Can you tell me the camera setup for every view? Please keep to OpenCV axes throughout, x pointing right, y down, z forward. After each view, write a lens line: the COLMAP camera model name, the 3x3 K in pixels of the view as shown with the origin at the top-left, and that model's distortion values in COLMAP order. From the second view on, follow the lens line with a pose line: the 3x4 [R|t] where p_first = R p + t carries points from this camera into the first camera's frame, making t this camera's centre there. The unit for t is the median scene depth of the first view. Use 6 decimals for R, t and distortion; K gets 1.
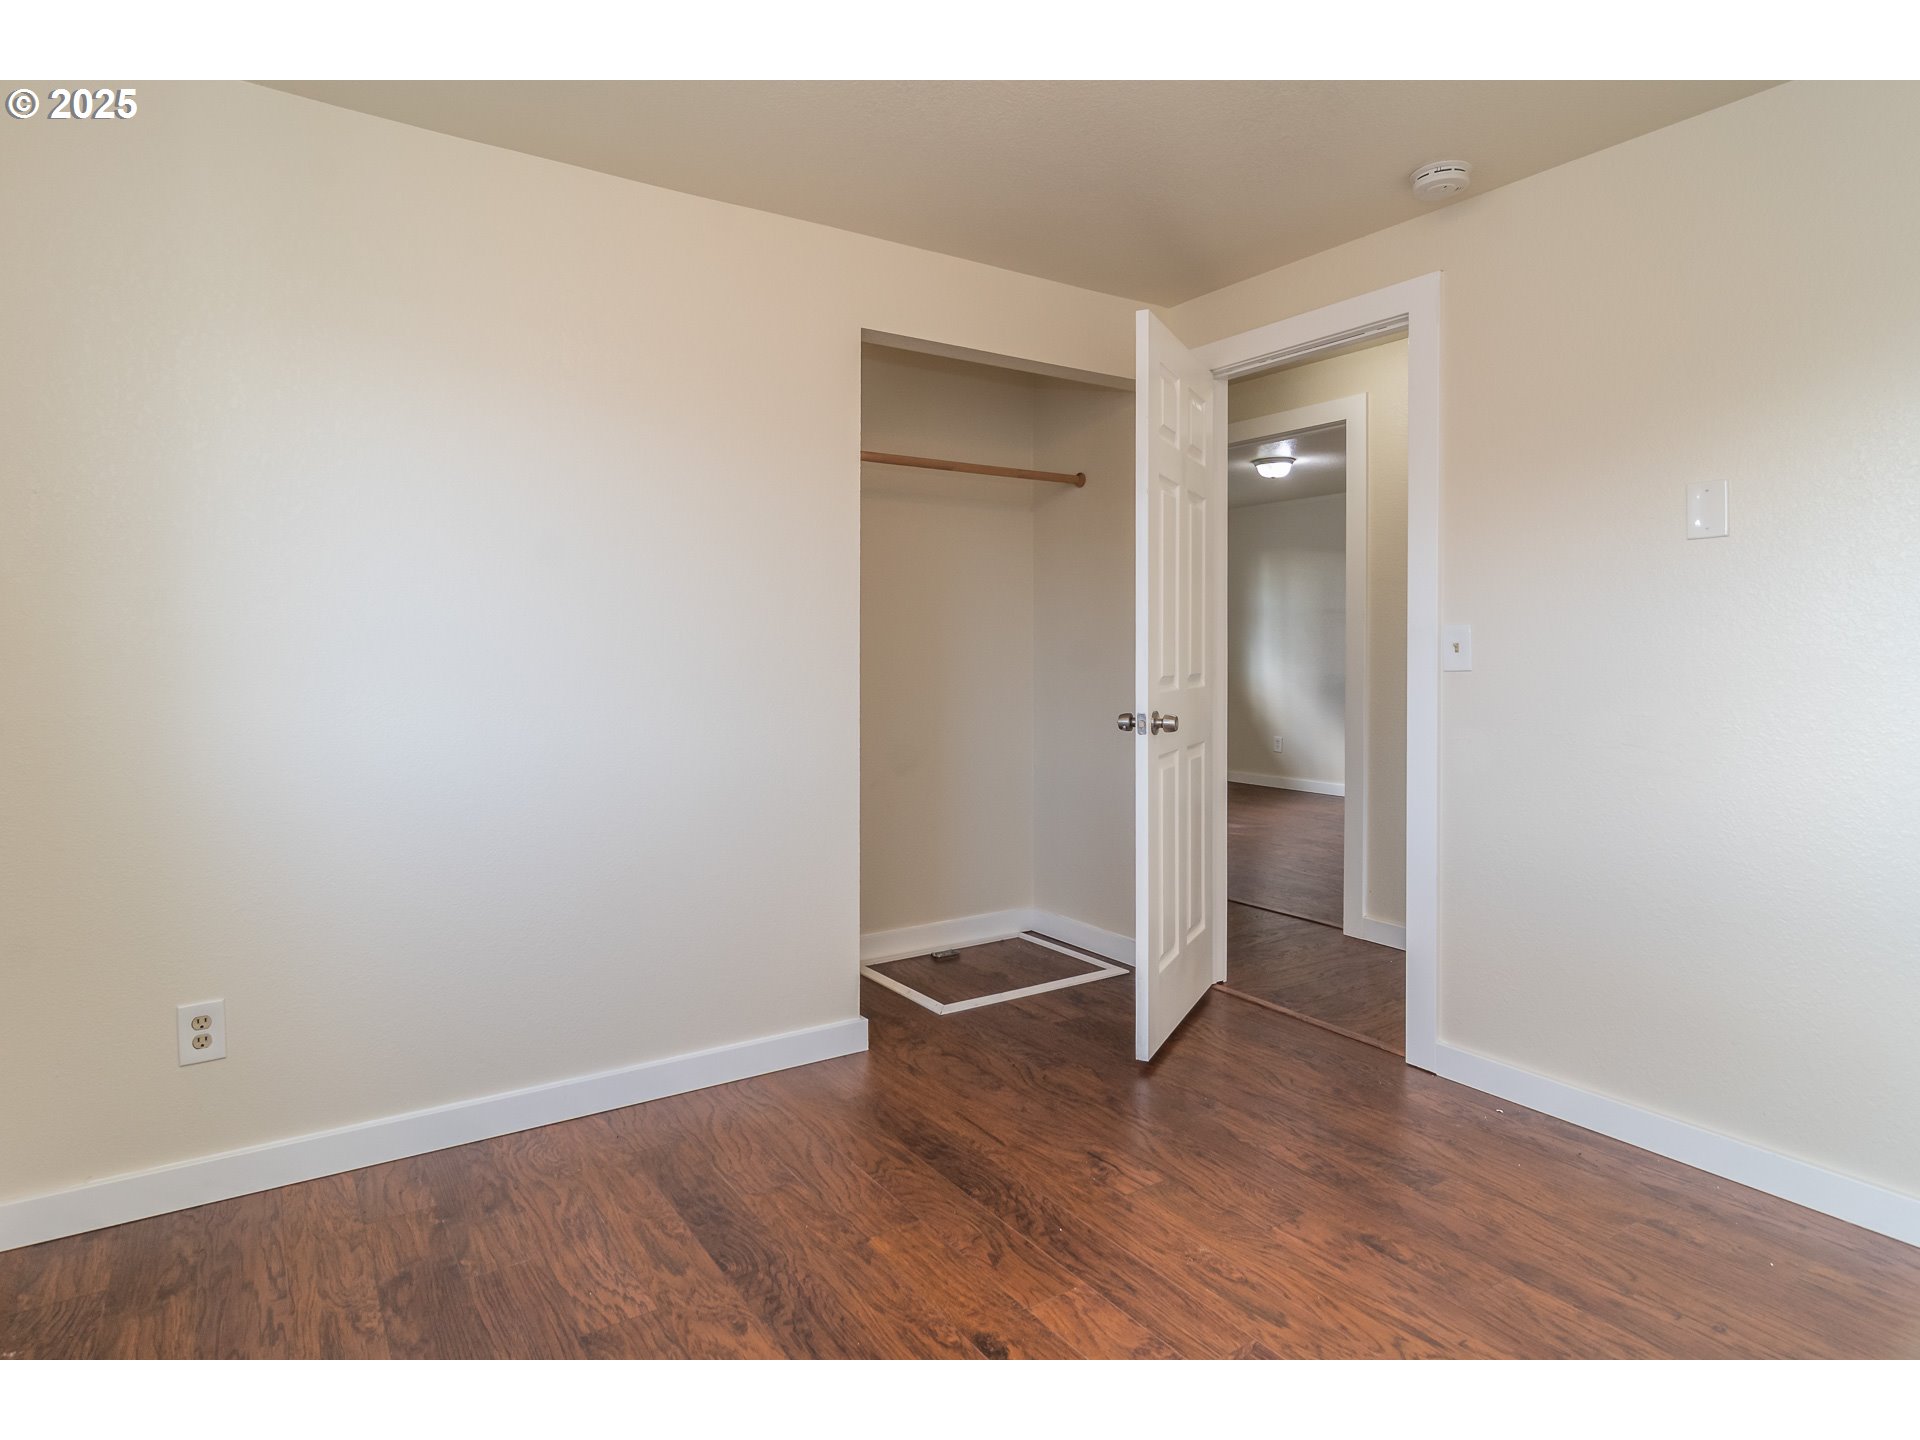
lens RADIAL K [[1061.3, 0, 960.8], [0, 1061.3, 722.8], [0, 0, 1]] dist [0.018194, 0.002167]
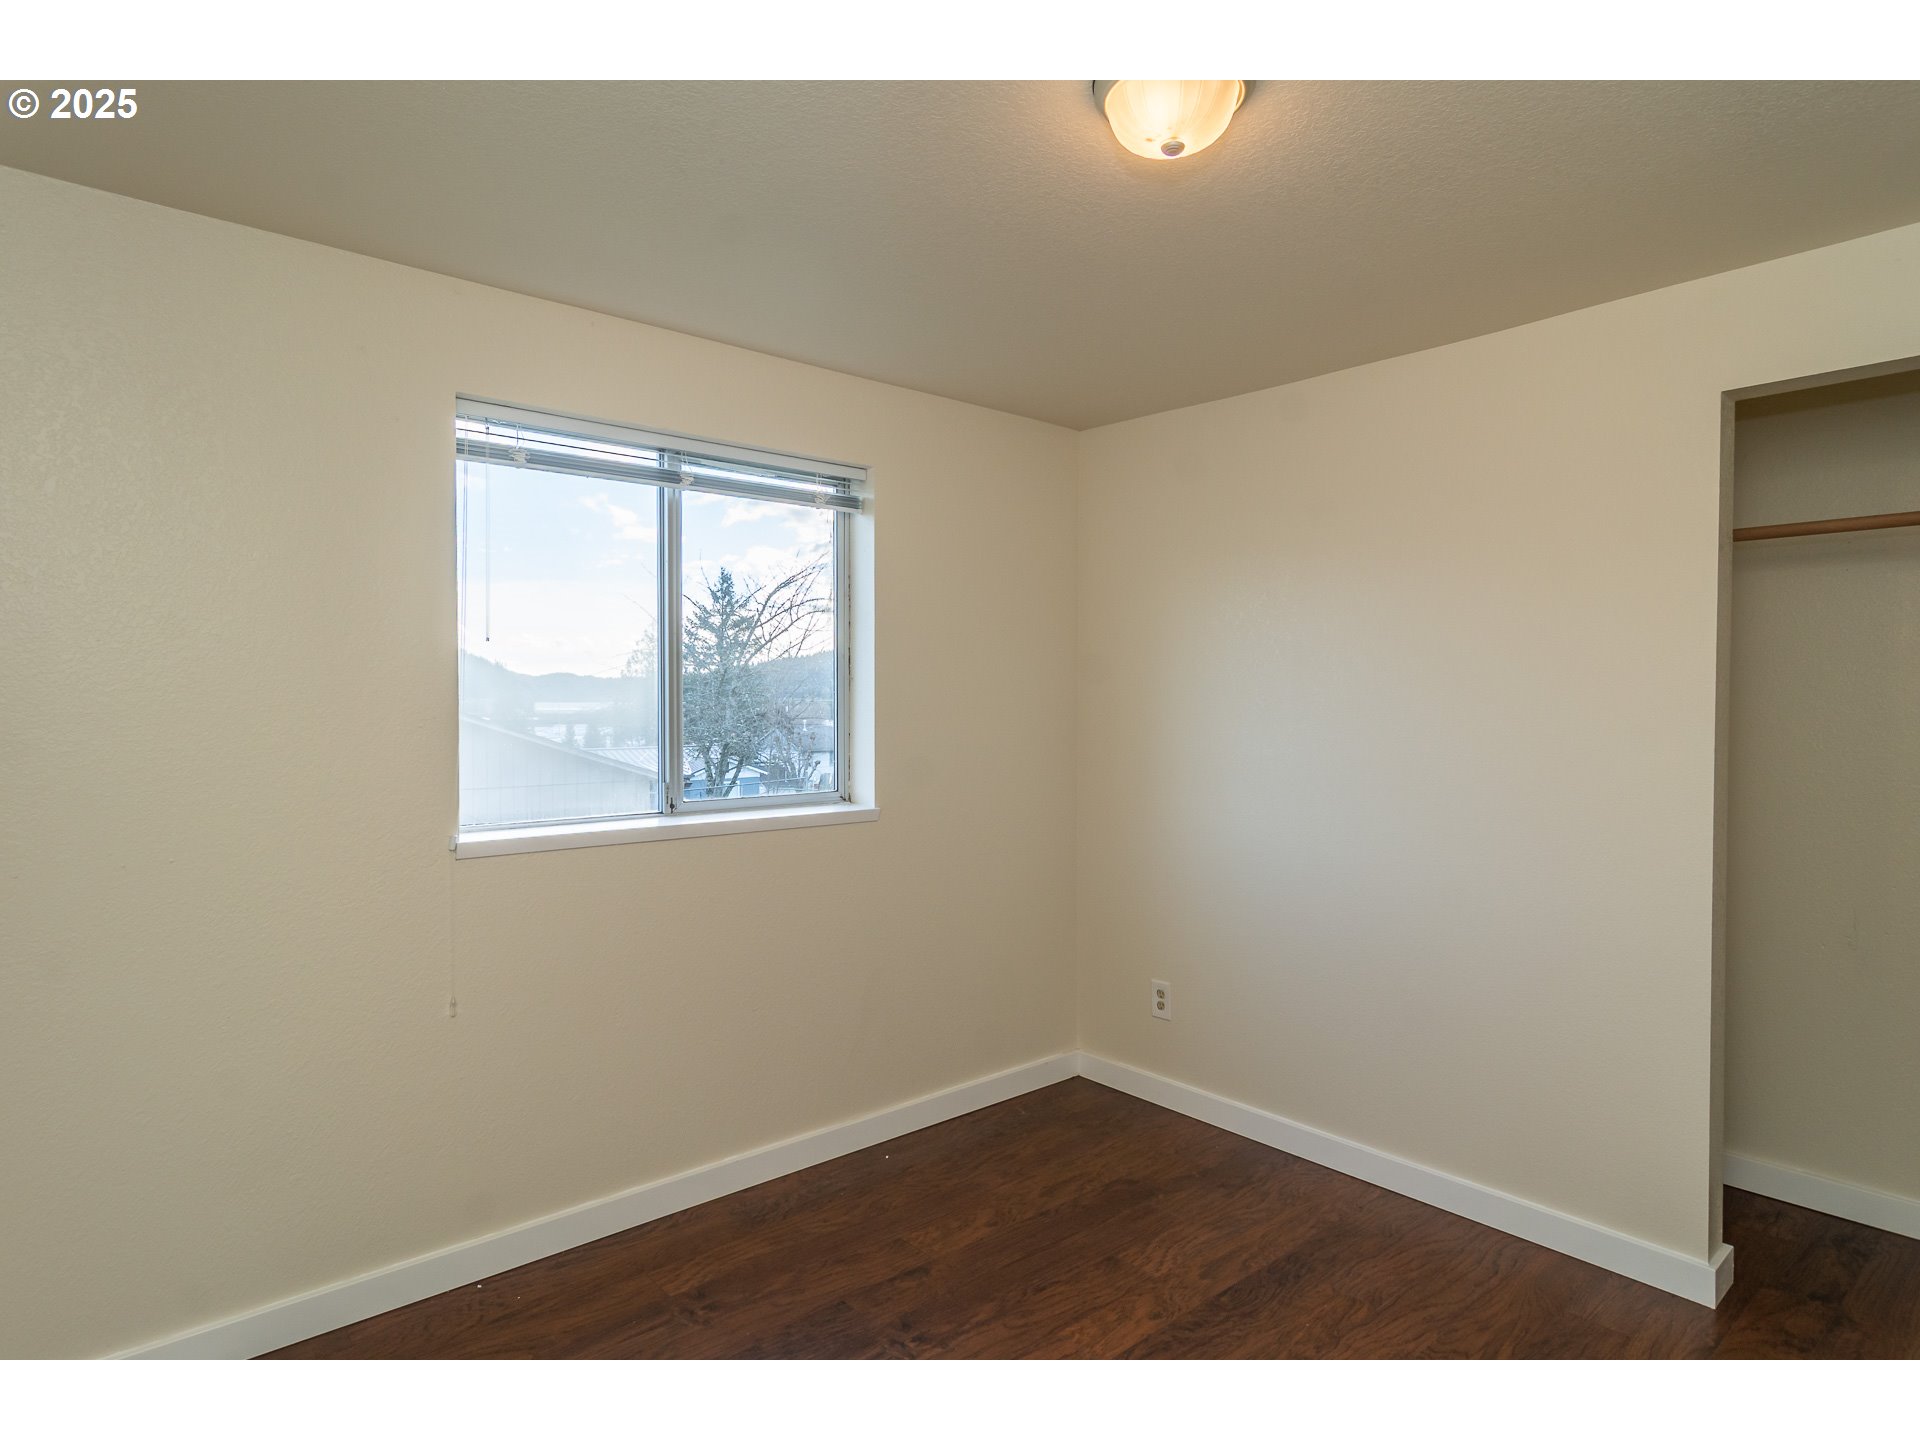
lens RADIAL K [[1061.3, 0, 960.6], [0, 1061.3, 721.7], [0, 0, 1]] dist [0.018194, 0.002167]
pose [[0.108497, -0.005167, -0.994083, 0.882342], [-0.066154, 0.997732, -0.012406, -0.097291], [0.991893, 0.067108, 0.107910, 0.487994]]
